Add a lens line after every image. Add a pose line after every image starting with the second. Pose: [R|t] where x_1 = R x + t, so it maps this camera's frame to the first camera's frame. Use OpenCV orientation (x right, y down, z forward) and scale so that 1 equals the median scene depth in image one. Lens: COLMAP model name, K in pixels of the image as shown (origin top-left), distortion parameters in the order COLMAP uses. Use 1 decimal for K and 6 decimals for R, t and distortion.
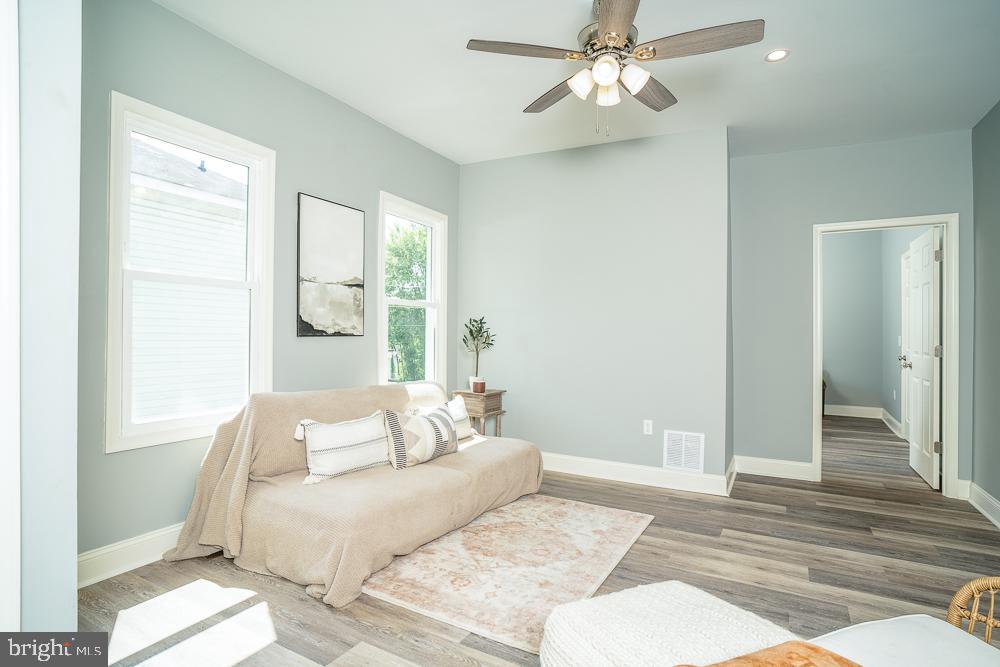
lens RADIAL K [[521.0, 0, 483.0], [0, 521.0, 338.1], [0, 0, 1]] dist [-0.001480, -0.001243]
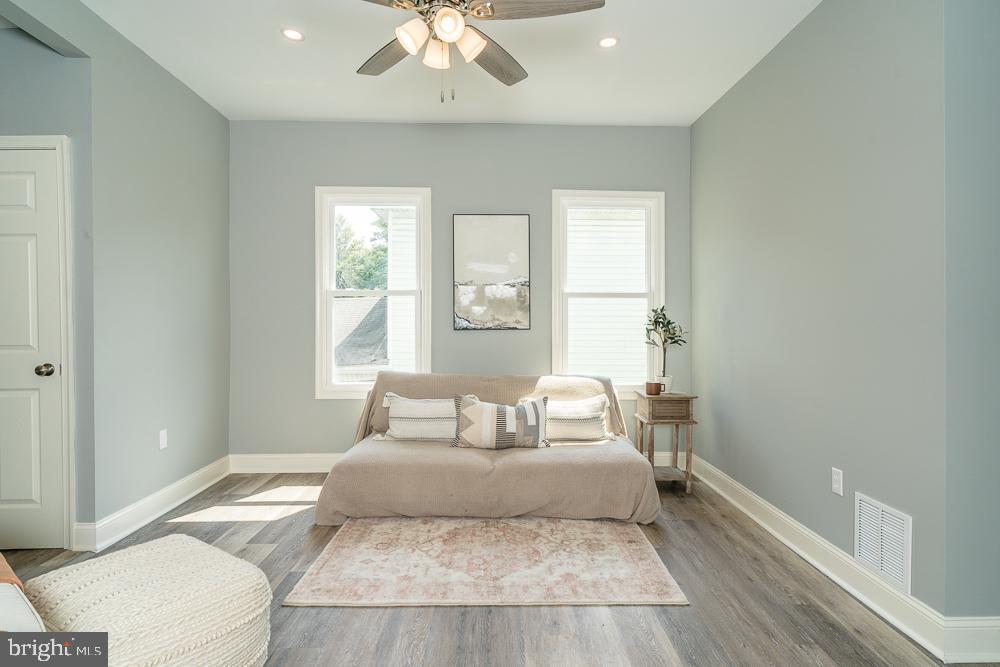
lens RADIAL K [[521.0, 0, 537.1], [0, 521.0, 334.9], [0, 0, 1]] dist [-0.001480, -0.001243]
pose [[0.522122, -0.000821, -0.852871, 0.791171], [0.000942, 0.999999, -0.000386, 0.008613], [0.852871, -0.000602, 0.522122, 0.504118]]
